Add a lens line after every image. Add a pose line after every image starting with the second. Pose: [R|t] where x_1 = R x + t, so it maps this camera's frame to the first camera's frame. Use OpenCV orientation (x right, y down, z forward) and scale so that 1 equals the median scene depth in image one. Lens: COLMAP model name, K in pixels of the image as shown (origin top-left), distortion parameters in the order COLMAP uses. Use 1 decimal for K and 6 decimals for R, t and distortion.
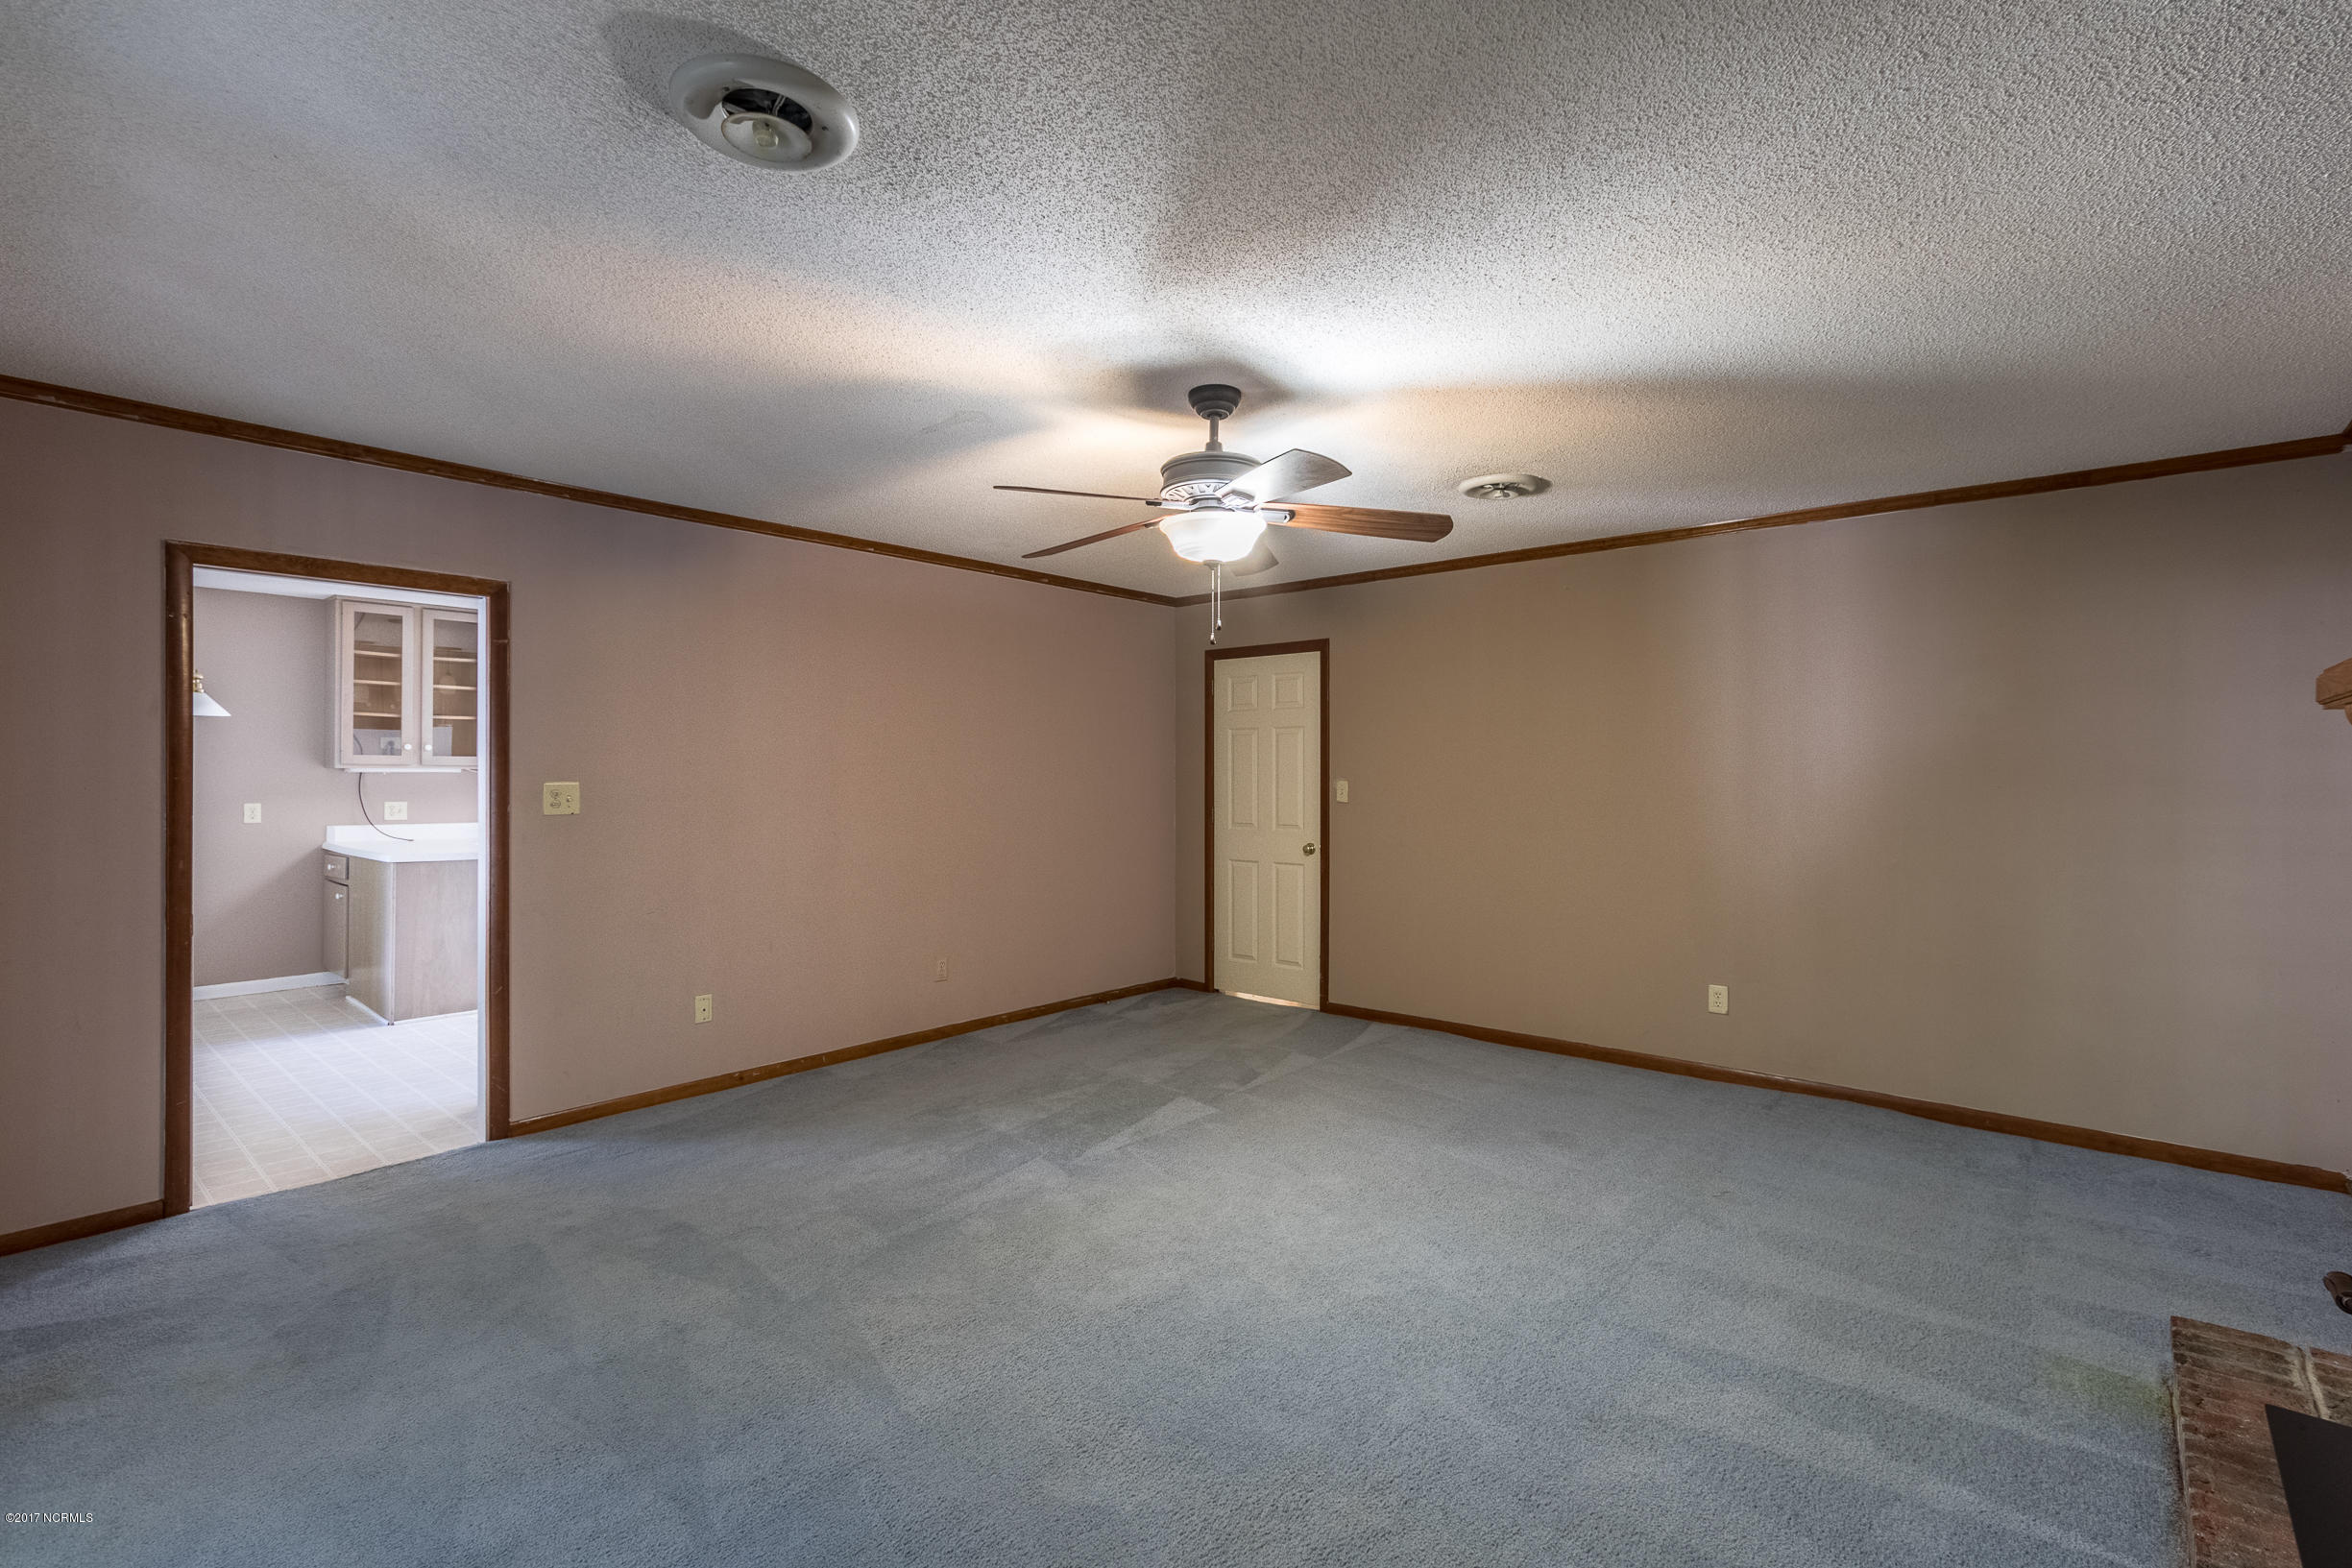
lens RADIAL K [[1103.1, 0, 1174.4], [0, 1103.1, 747.3], [0, 0, 1]] dist [0.009828, 0.001652]
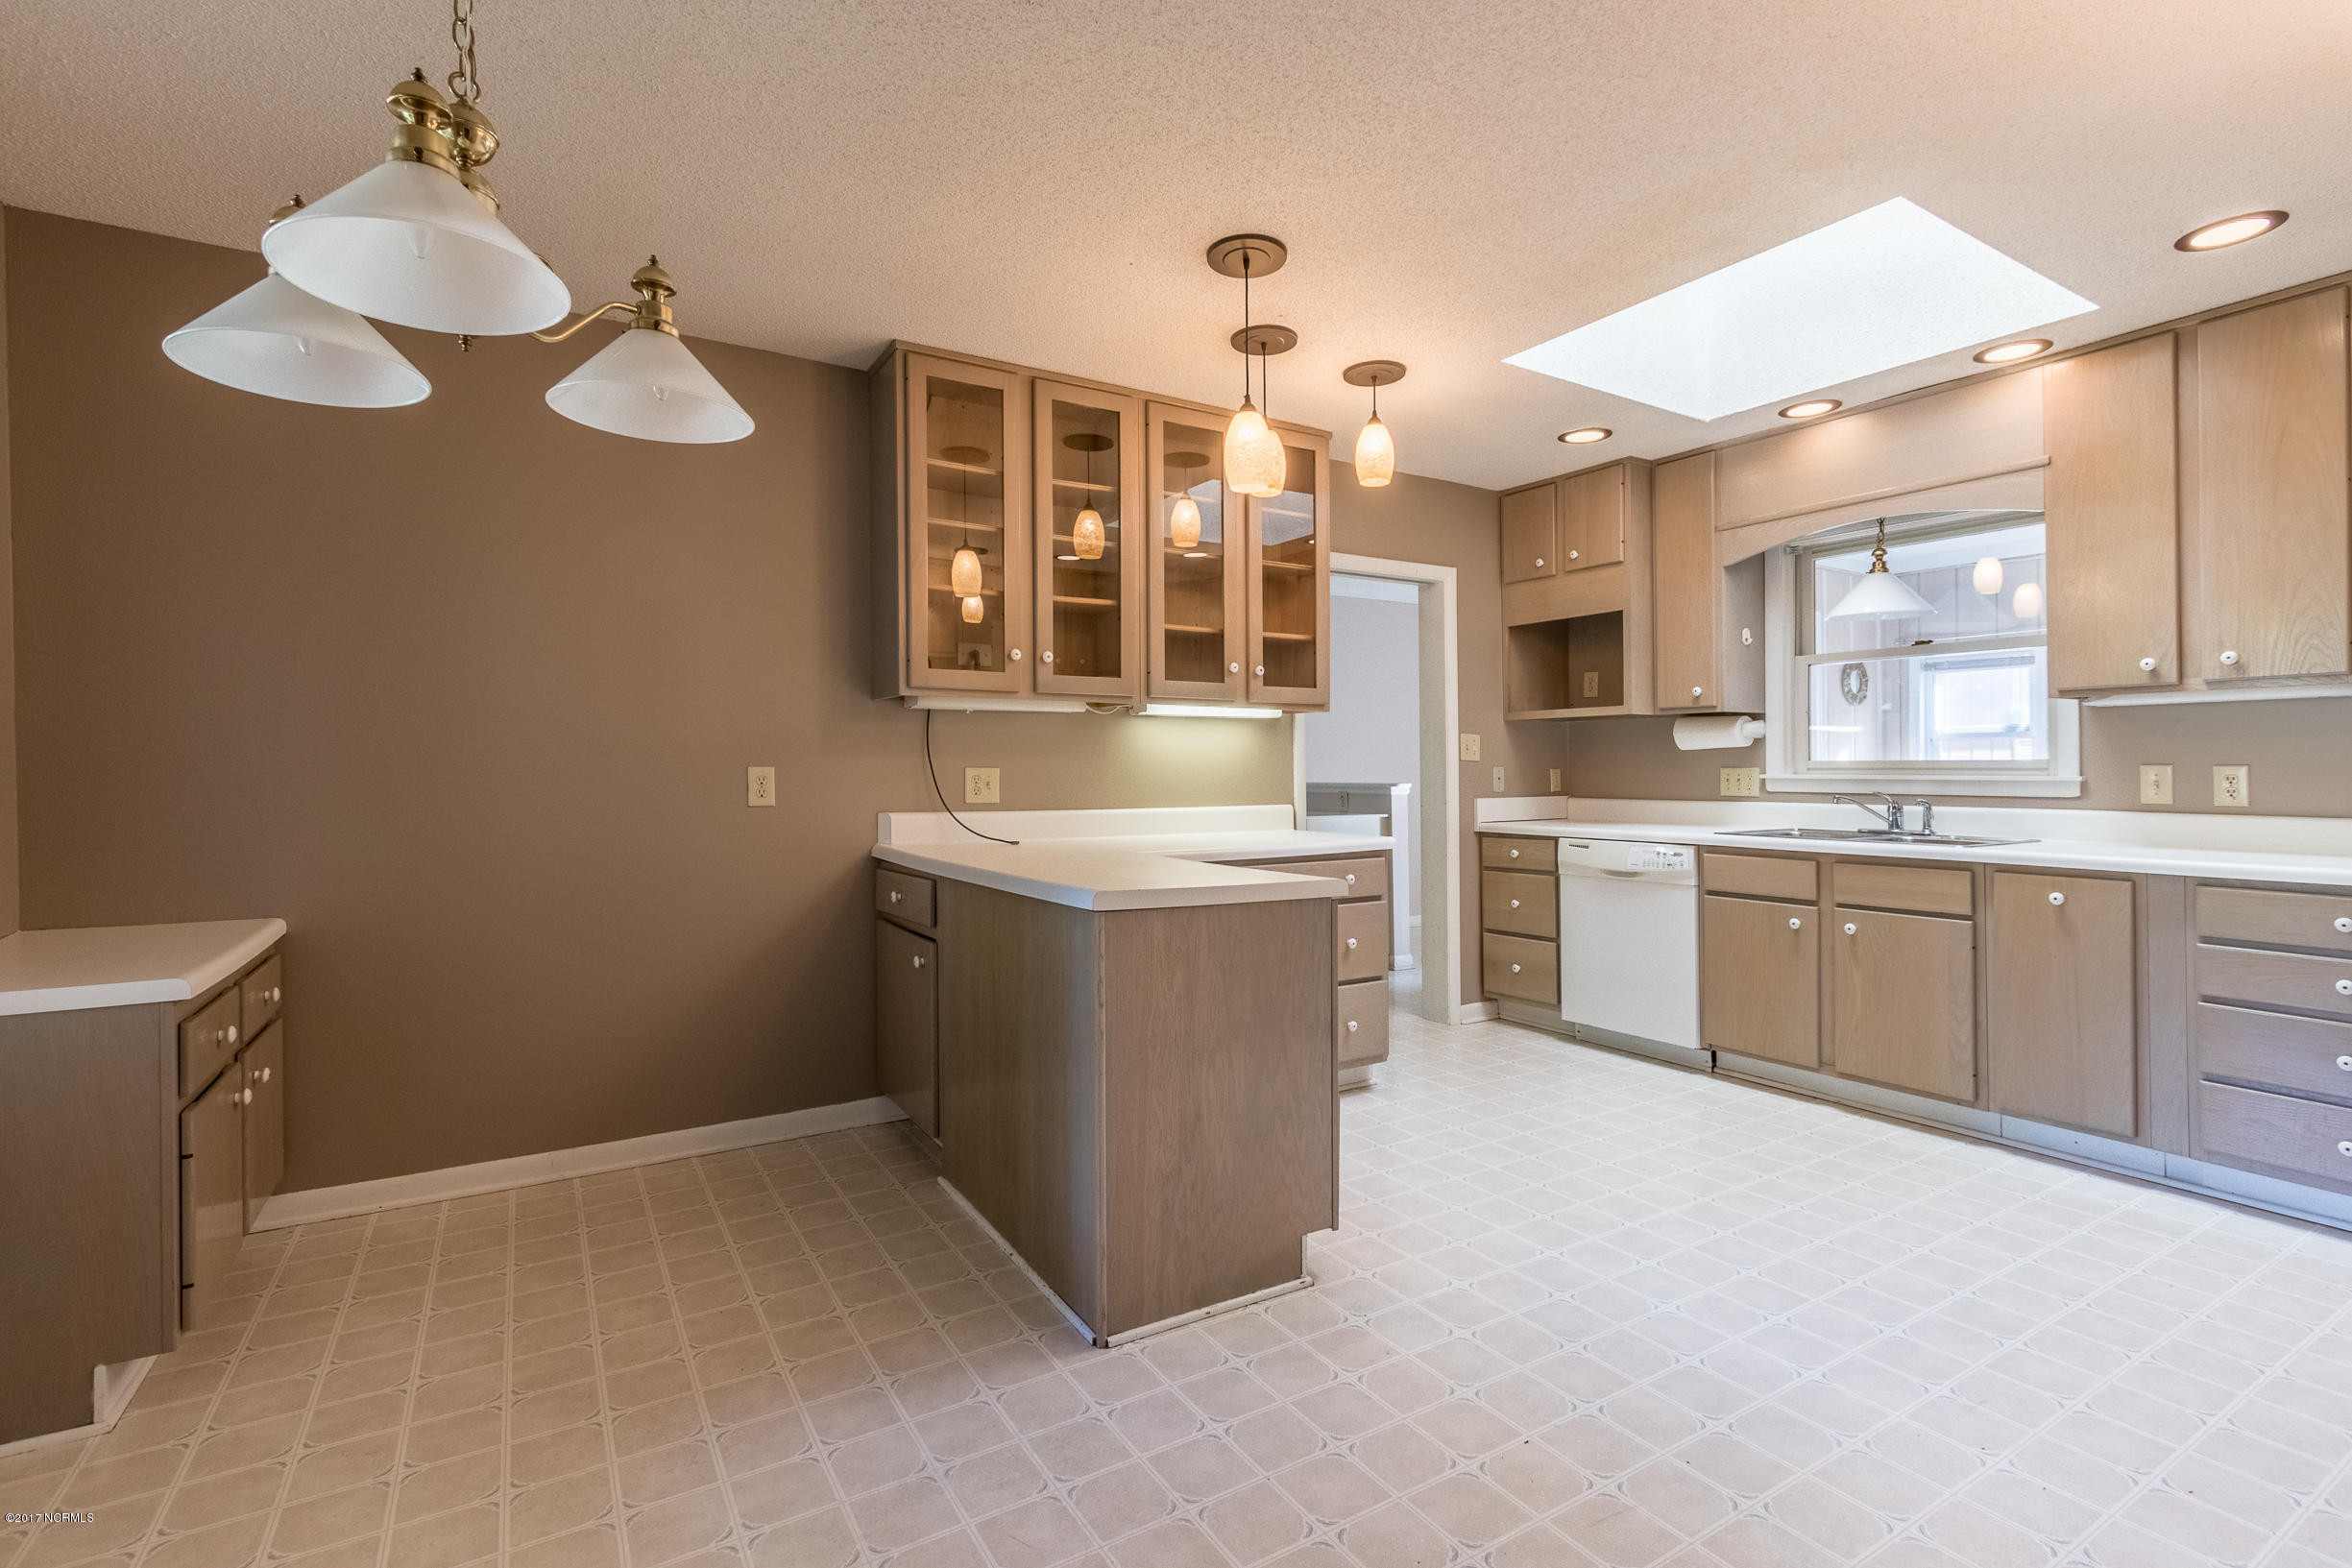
lens RADIAL K [[1103.1, 0, 1156.2], [0, 1103.1, 766.5], [0, 0, 1]] dist [0.009828, 0.001652]
pose [[0.953775, -0.001503, -0.300517, -0.492082], [0.009194, 0.999665, 0.024179, 0.038675], [0.300380, -0.025824, 0.953470, 0.558213]]
